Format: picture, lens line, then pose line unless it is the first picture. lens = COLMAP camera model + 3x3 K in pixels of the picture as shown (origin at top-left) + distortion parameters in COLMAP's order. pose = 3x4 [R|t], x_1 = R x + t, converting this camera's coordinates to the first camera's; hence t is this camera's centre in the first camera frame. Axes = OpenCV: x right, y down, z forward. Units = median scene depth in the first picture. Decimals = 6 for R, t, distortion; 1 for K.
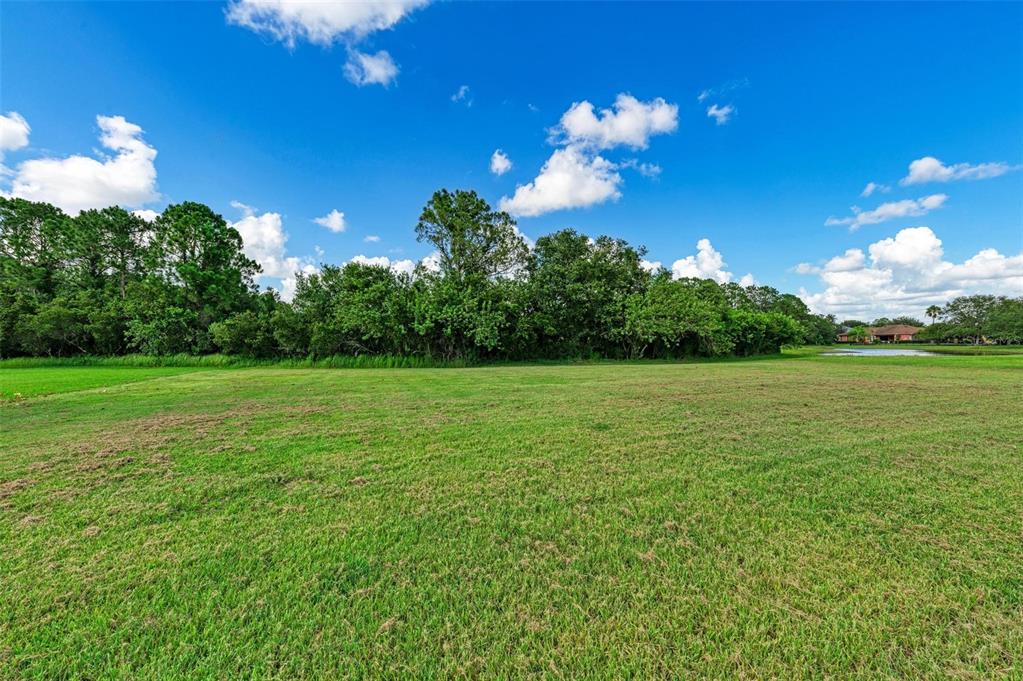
lens RADIAL K [[395.6, 0, 511.5], [0, 395.6, 340.5], [0, 0, 1]] dist [-0.119664, 0.000000]
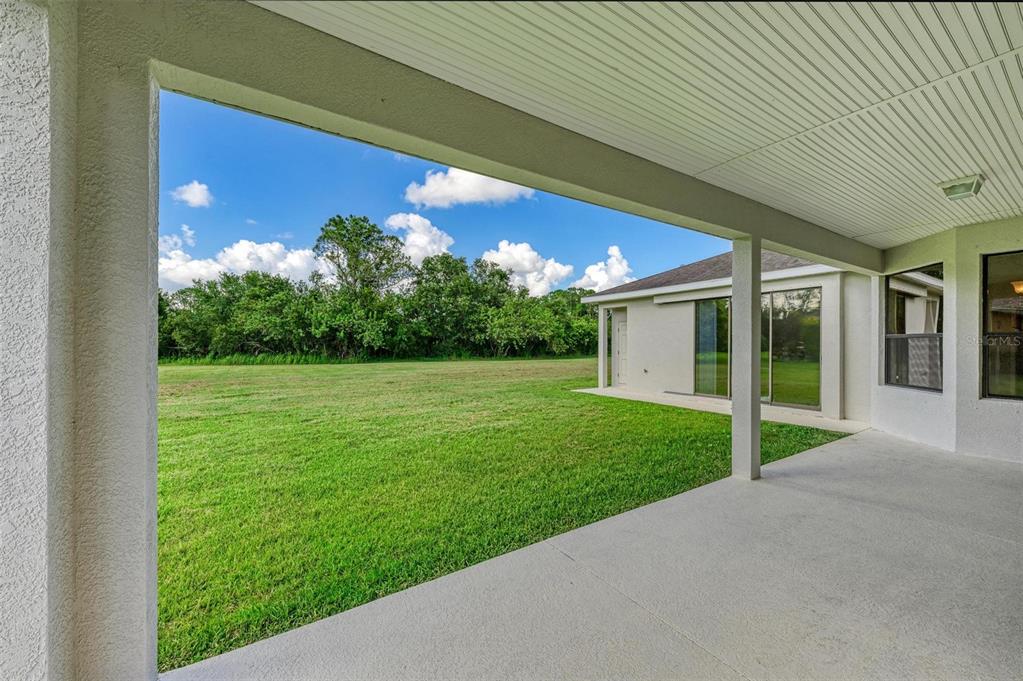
lens RADIAL K [[390.2, 0, 507.0], [0, 390.2, 343.2], [0, 0, 1]] dist [0.000411, -0.000006]
pose [[0.979426, 0.007411, 0.201667, 0.096069], [-0.008628, 0.999949, 0.005159, -0.006397], [-0.201618, -0.006793, 0.979441, -0.293833]]
